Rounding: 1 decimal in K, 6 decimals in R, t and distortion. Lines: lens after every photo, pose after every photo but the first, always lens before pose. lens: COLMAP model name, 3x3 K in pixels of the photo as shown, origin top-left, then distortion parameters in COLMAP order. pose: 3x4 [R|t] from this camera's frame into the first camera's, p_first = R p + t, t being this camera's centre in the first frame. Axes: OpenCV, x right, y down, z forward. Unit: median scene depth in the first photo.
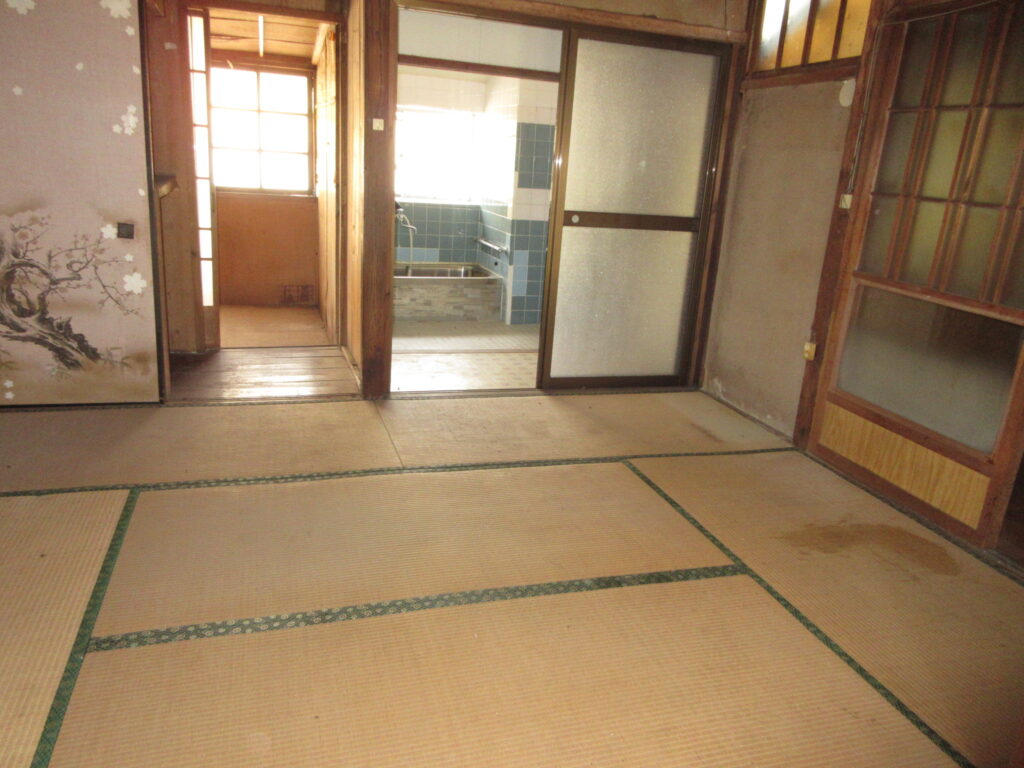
lens RADIAL K [[772.2, 0, 513.0], [0, 772.2, 383.3], [0, 0, 1]] dist [0.002209, 0.001404]
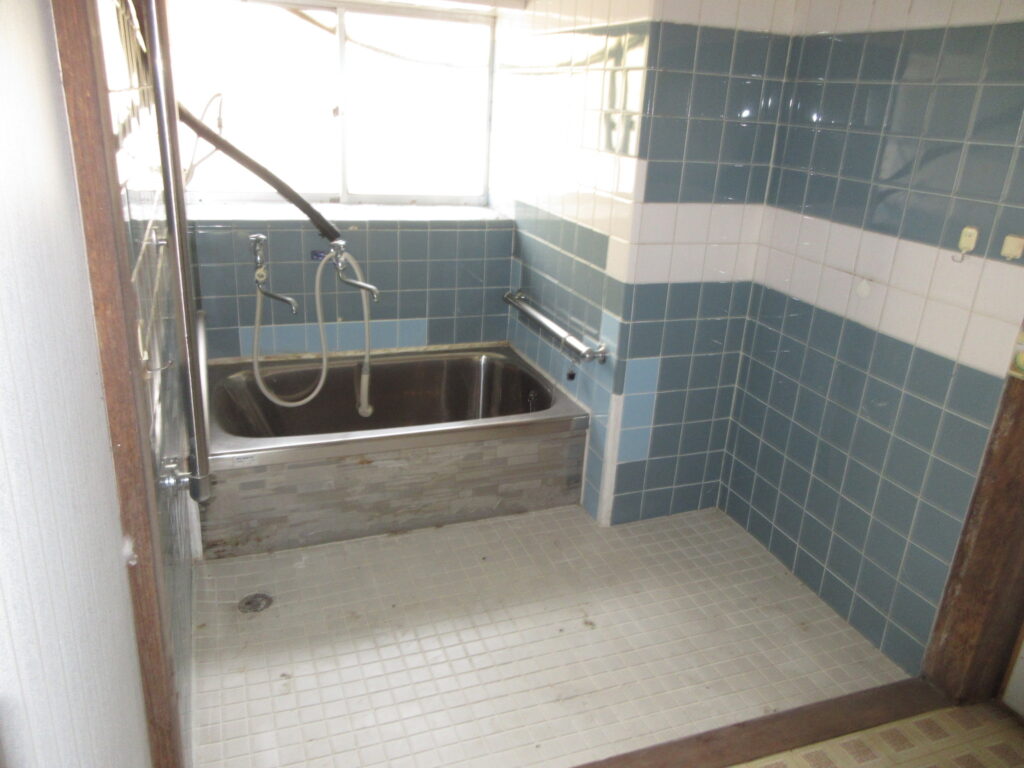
lens RADIAL K [[772.2, 0, 510.7], [0, 772.2, 385.2], [0, 0, 1]] dist [0.002209, 0.001404]
pose [[0.998603, -0.017456, 0.049881, -0.077326], [0.013678, 0.997082, 0.075105, -0.185045], [-0.051047, -0.074317, 0.995927, 0.593893]]
